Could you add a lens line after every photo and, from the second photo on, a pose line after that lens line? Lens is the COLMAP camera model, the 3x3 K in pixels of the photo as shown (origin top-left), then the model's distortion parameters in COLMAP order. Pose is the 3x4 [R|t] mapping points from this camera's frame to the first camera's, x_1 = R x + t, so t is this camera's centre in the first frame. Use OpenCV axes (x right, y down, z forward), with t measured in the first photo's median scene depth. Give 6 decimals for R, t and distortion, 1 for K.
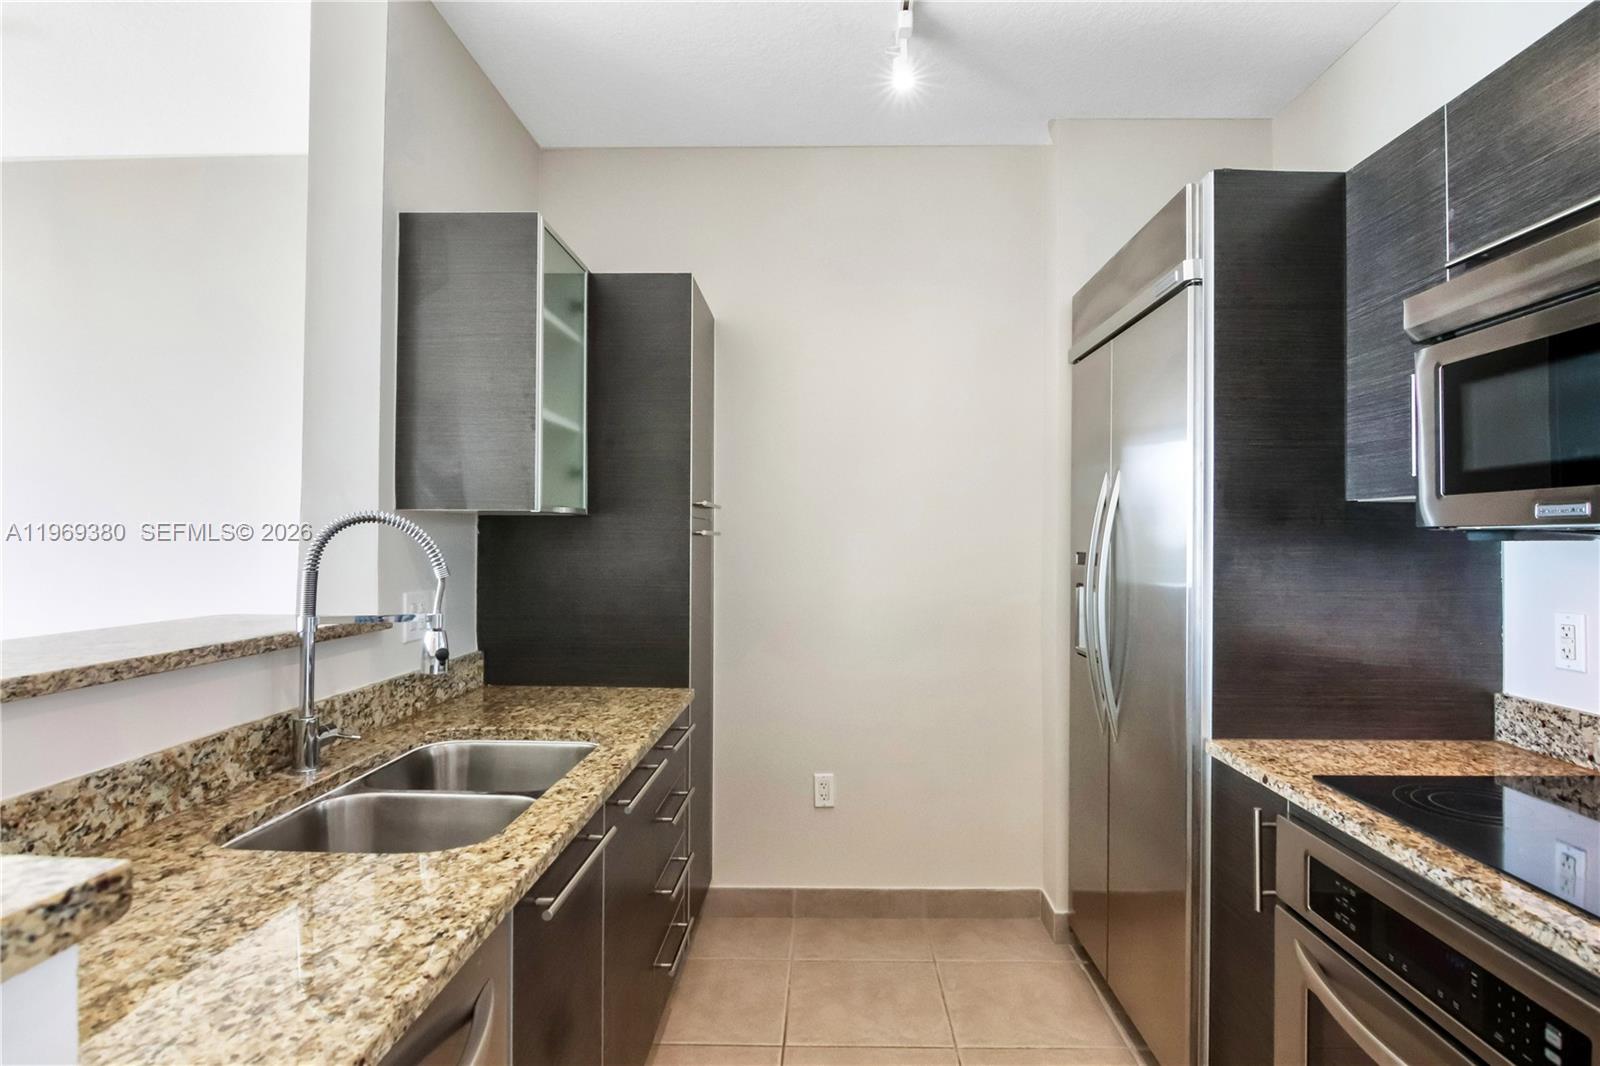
lens RADIAL K [[846.5, 0, 807.8], [0, 846.5, 526.9], [0, 0, 1]] dist [-0.001911, 0.000163]
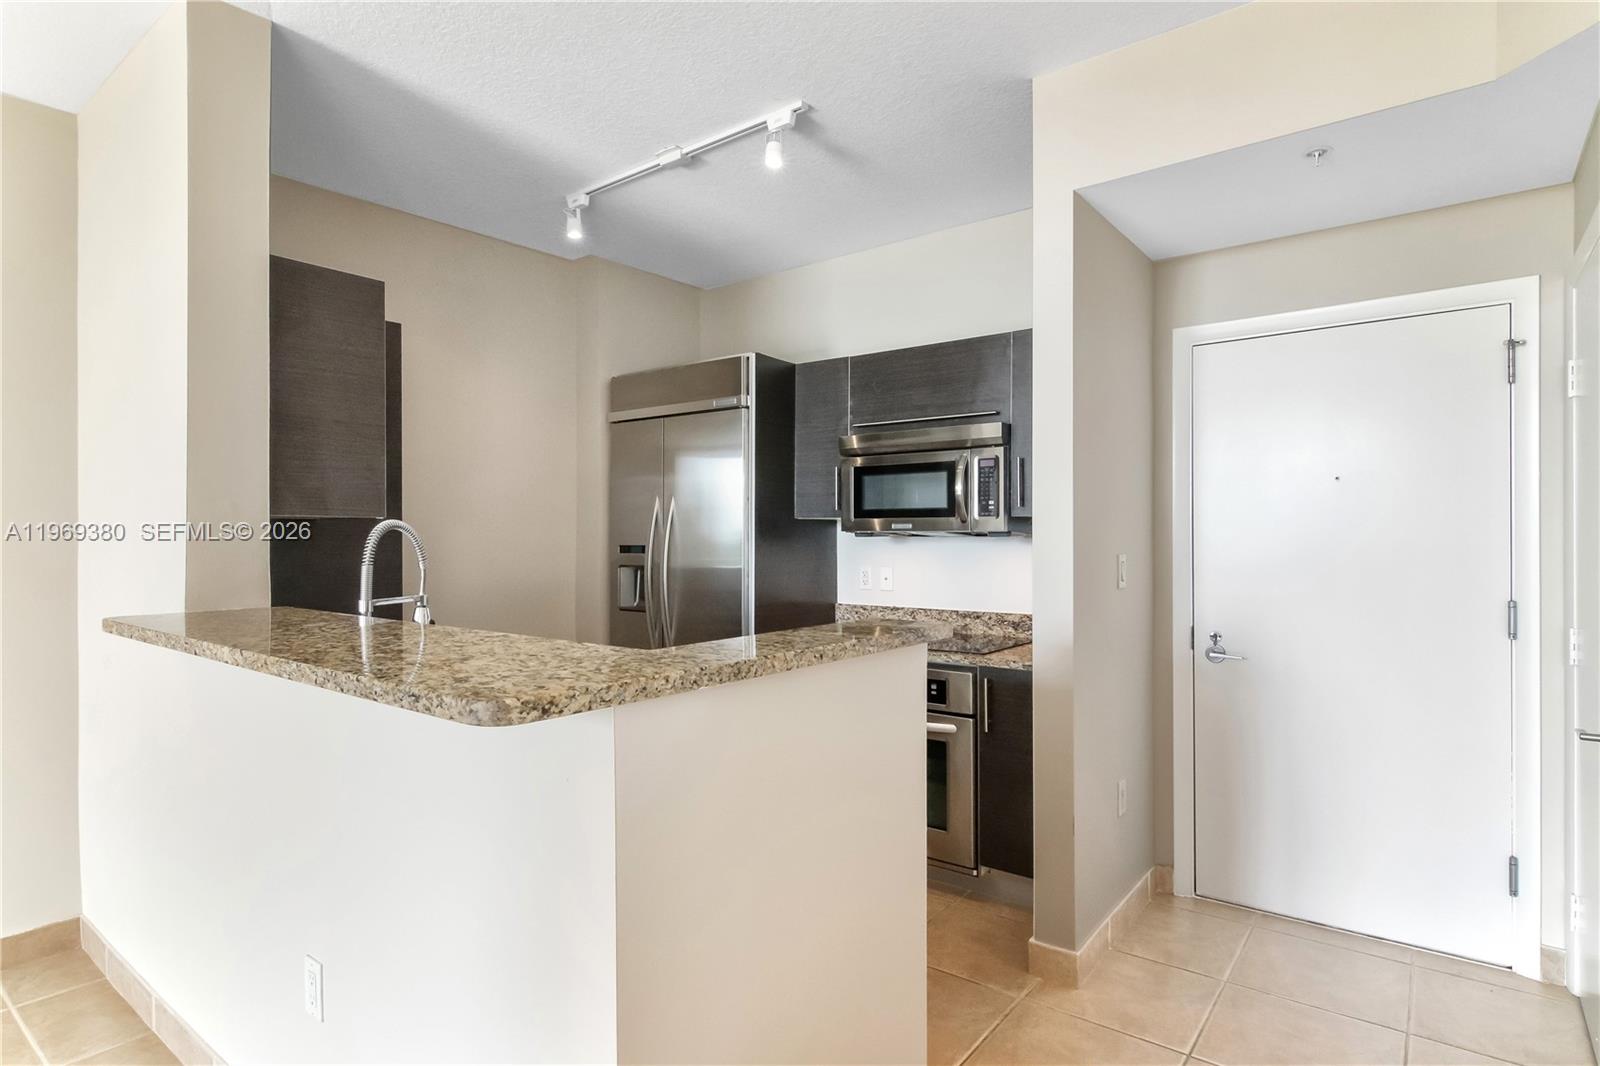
lens RADIAL K [[846.5, 0, 794.4], [0, 846.5, 534.5], [0, 0, 1]] dist [-0.001911, 0.000163]
pose [[0.601877, -0.004769, 0.798575, -1.076121], [-0.006455, 0.999920, 0.010836, -0.014105], [-0.798563, -0.011676, 0.601798, -0.286065]]
